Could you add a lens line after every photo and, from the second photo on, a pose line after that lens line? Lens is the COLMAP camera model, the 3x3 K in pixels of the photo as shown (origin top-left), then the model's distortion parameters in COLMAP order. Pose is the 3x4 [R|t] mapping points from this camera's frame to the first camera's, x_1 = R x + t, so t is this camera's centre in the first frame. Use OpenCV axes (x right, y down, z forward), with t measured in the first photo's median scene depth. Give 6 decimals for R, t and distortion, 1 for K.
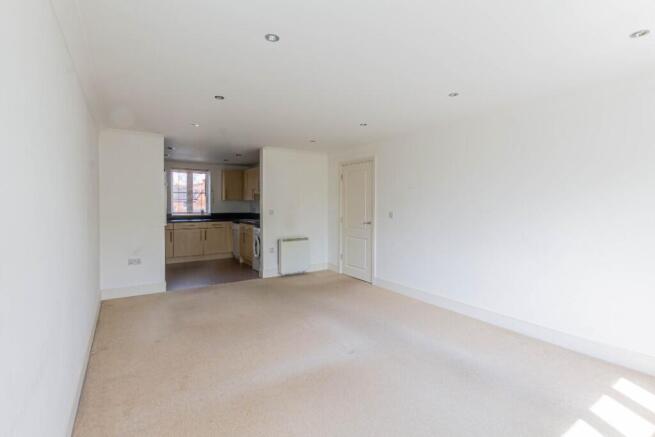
lens RADIAL K [[309.9, 0, 327.5], [0, 309.9, 205.1], [0, 0, 1]] dist [0.001512, 0.000318]
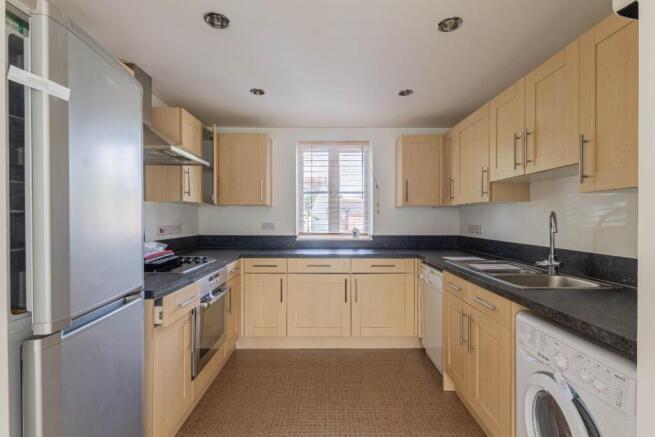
lens RADIAL K [[309.3, 0, 330.0], [0, 309.3, 221.7], [0, 0, 1]] dist [0.000487, -0.000567]
pose [[0.839496, 0.006696, -0.543325, -0.185520], [-0.002792, 0.999964, 0.008009, 0.002266], [0.543359, -0.005206, 0.839484, 0.593128]]
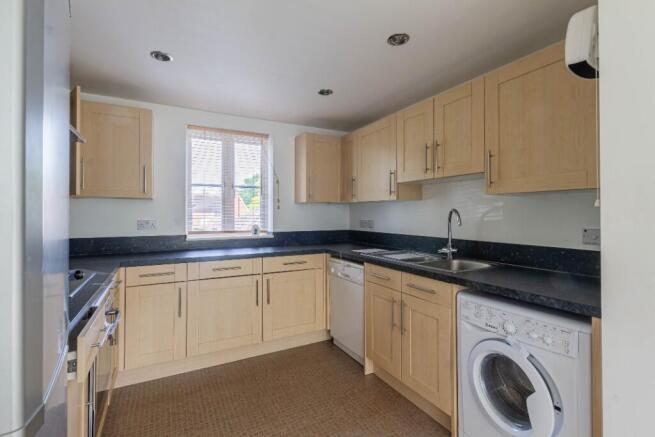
lens RADIAL K [[305.4, 0, 328.9], [0, 305.4, 213.4], [0, 0, 1]] dist [0.001492, 0.000196]
pose [[0.996559, -0.001720, -0.082865, -0.266457], [0.001198, 0.999979, -0.006339, 0.001781], [0.082874, 0.006218, 0.996541, 0.582813]]
